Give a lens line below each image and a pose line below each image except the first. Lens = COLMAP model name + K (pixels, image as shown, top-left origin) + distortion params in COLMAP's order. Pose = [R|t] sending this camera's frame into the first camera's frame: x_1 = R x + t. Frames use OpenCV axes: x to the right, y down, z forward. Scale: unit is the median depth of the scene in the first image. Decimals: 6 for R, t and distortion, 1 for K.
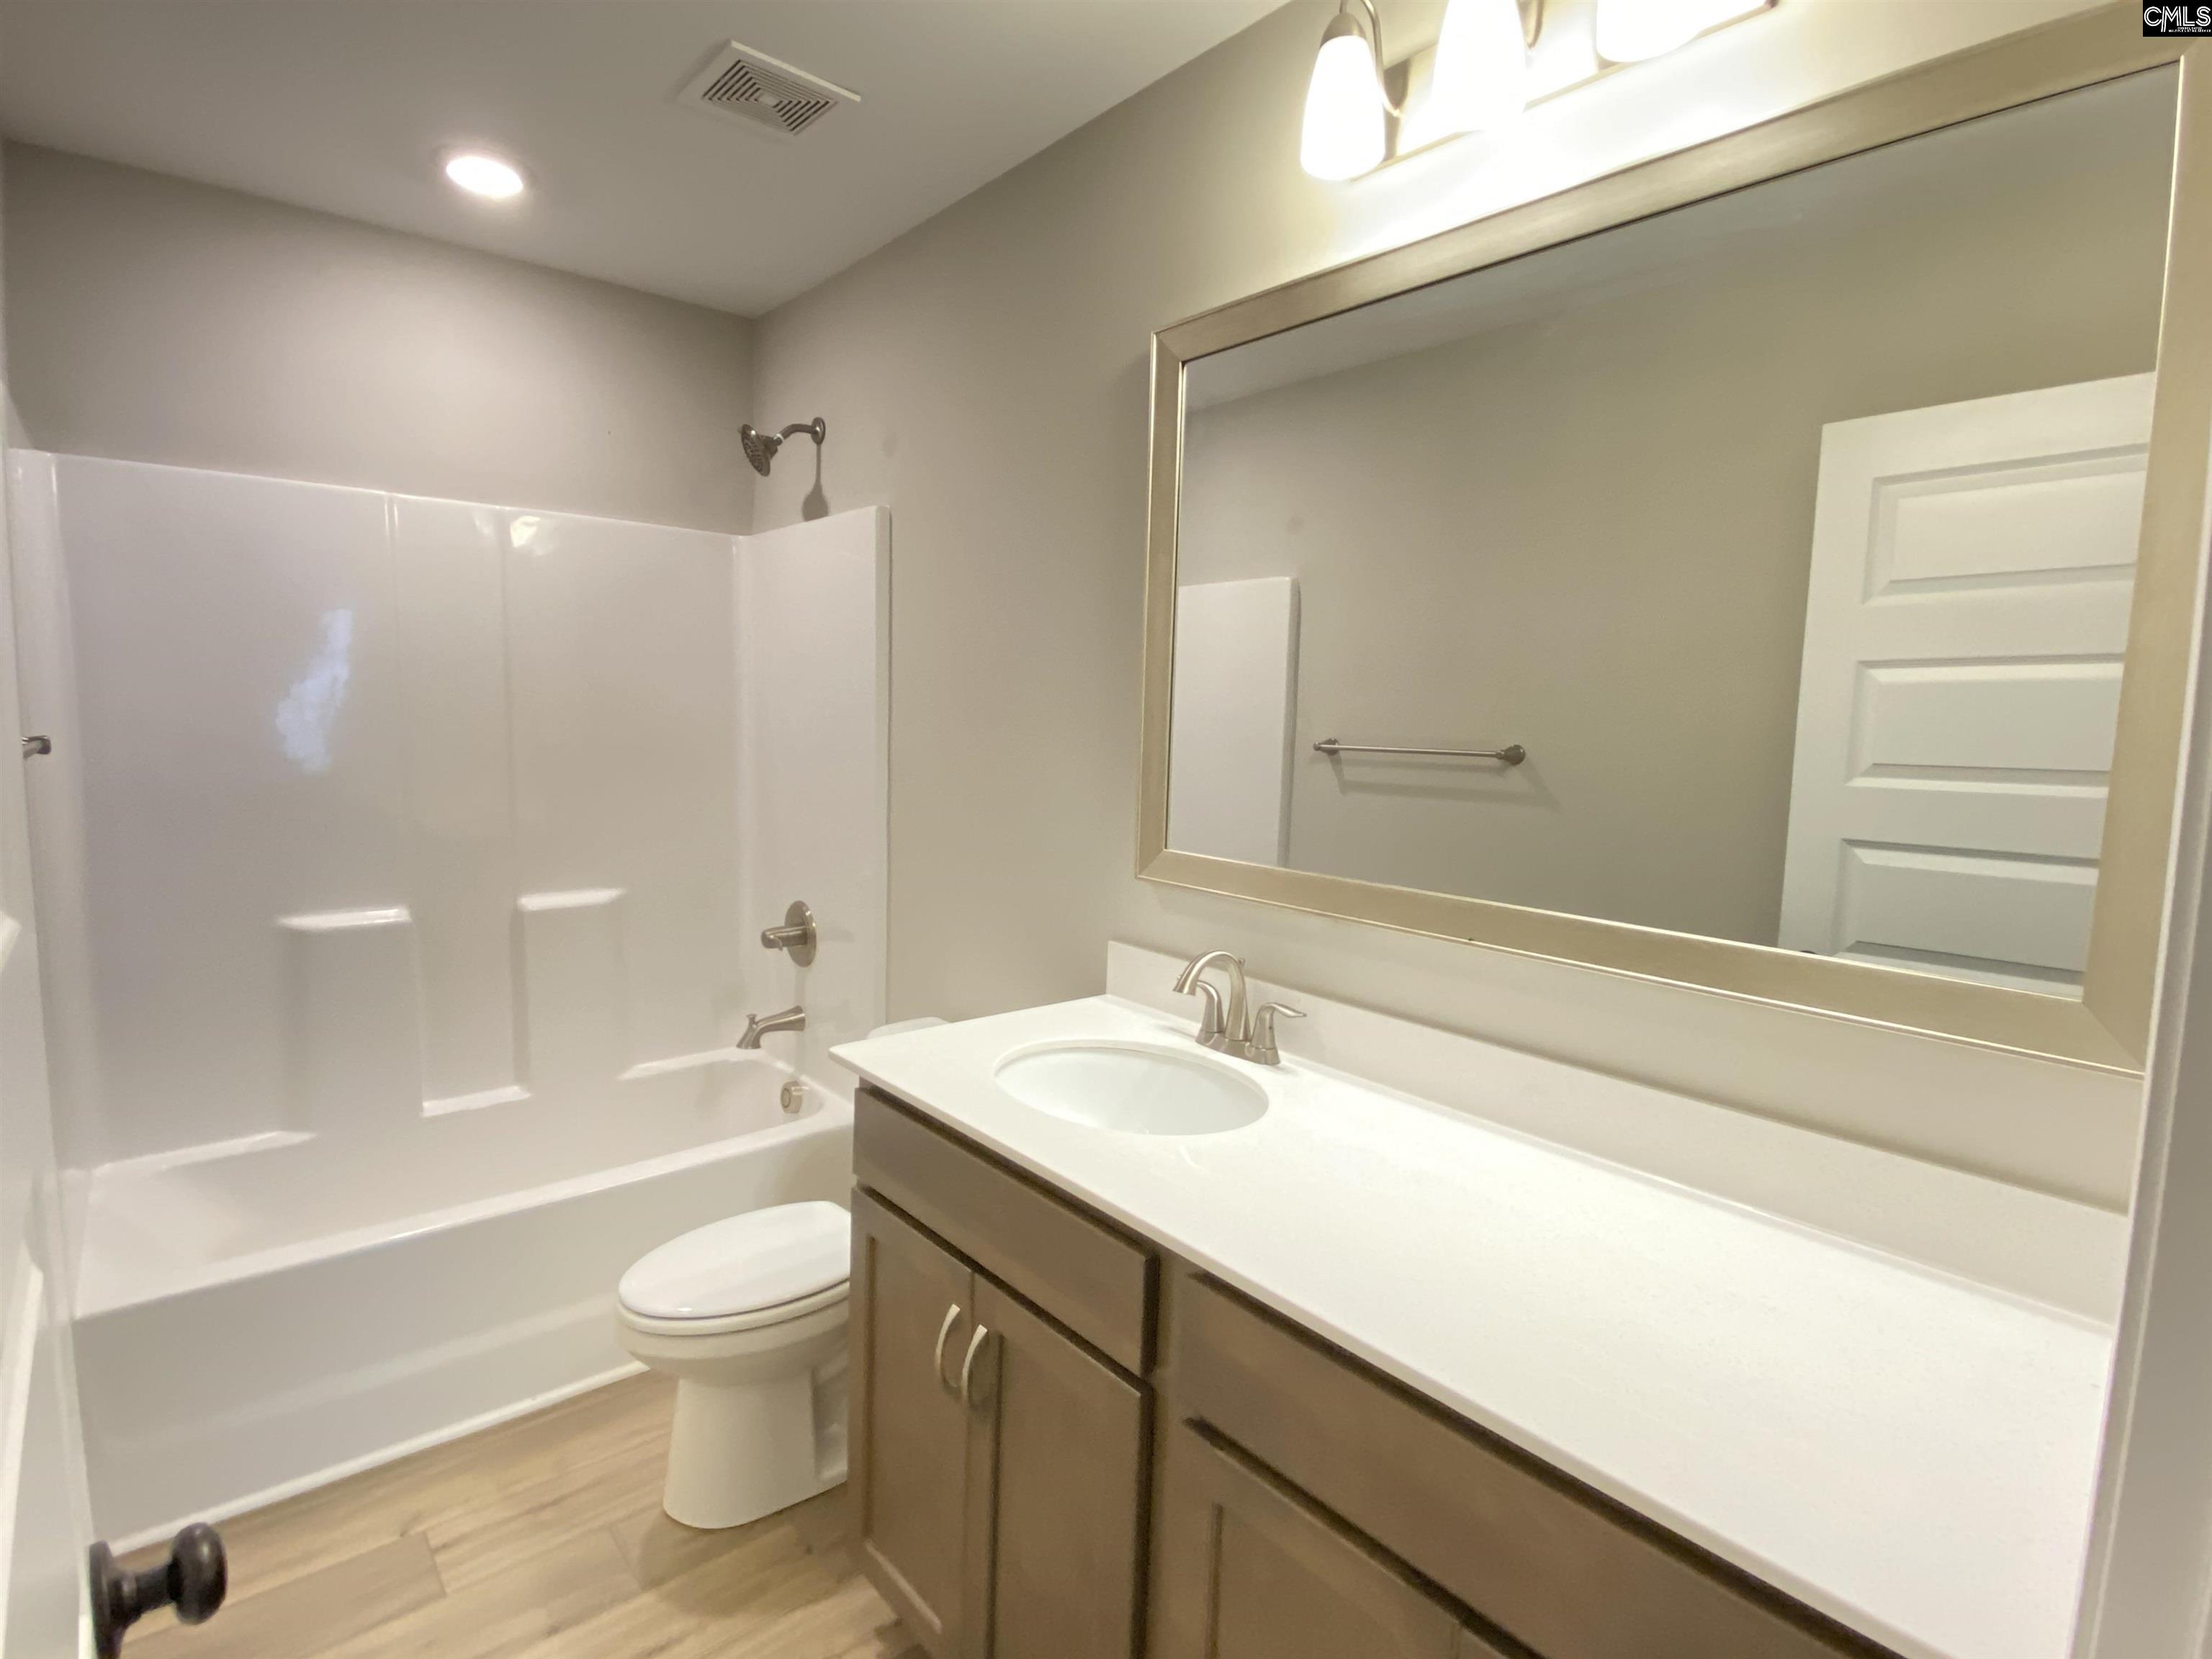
lens RADIAL K [[1109.4, 0, 1106.0], [0, 1109.4, 829.5], [0, 0, 1]] dist [0.001379, 0.000104]
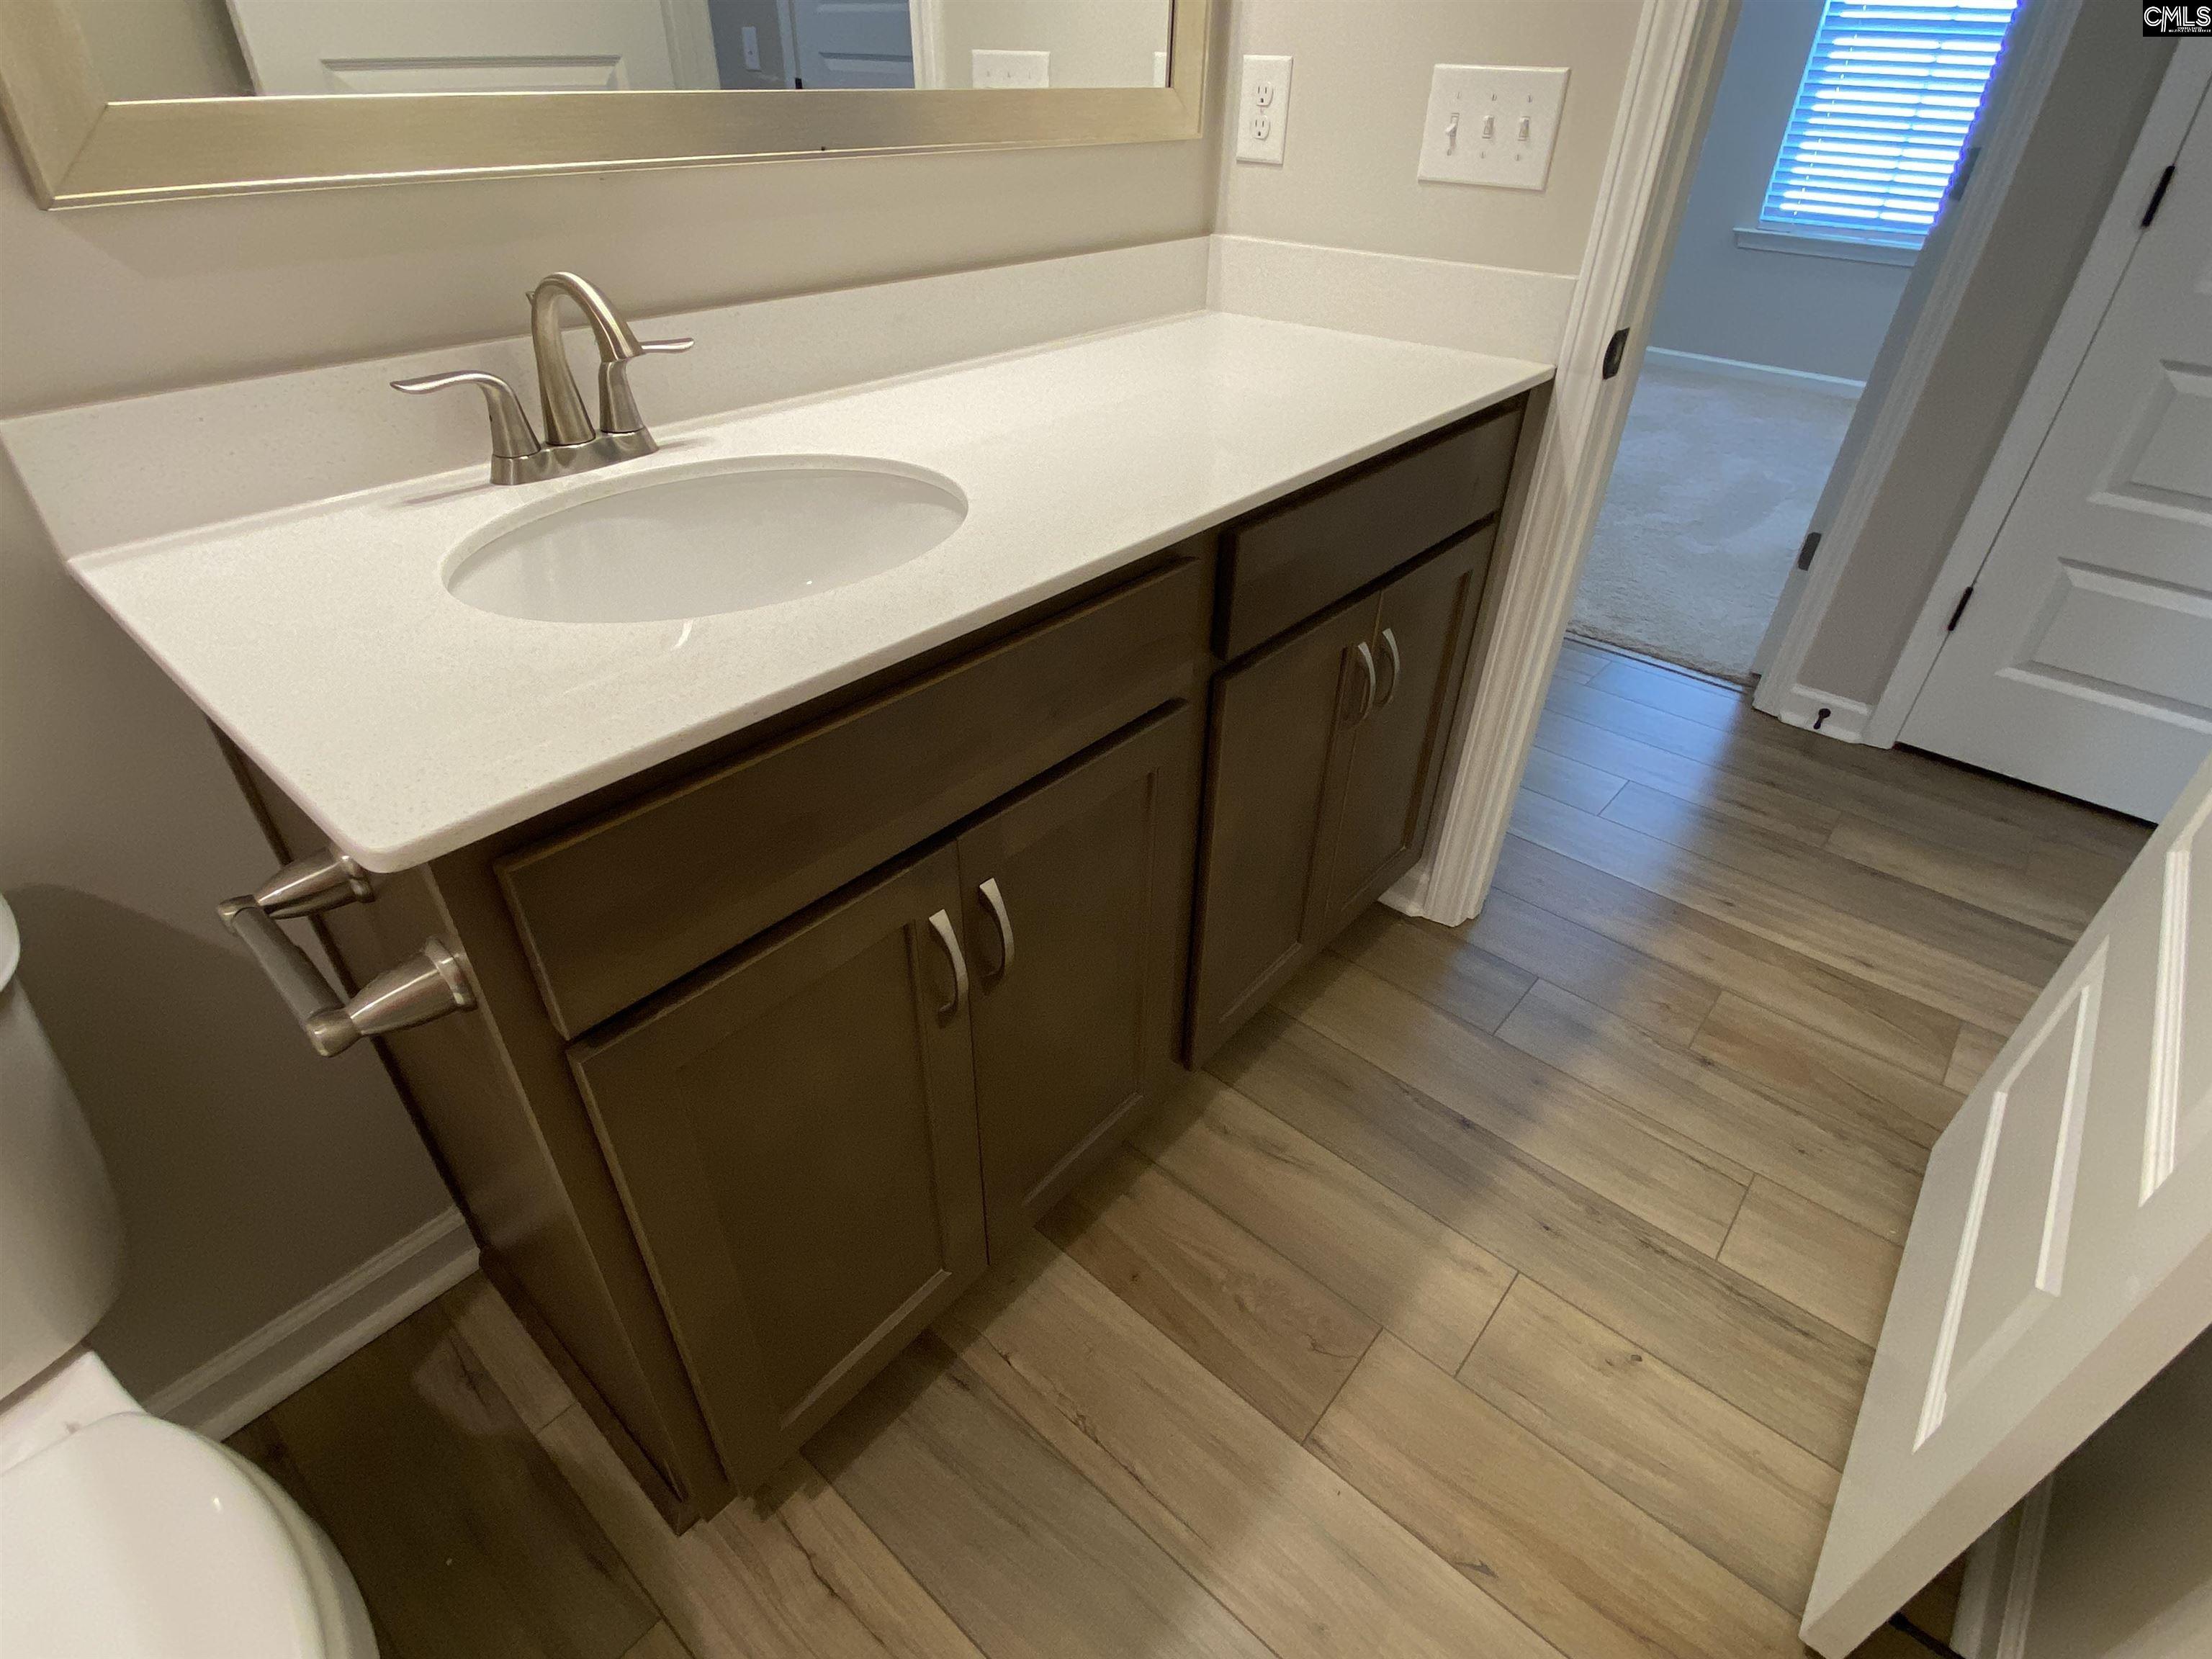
lens RADIAL K [[1109.4, 0, 1106.0], [0, 1109.4, 829.5], [0, 0, 1]] dist [0.001379, 0.000104]
pose [[-0.156453, -0.597809, 0.786223, -0.538614], [0.083909, 0.785103, 0.613655, 0.006735], [-0.984115, 0.161979, -0.072670, 0.813429]]
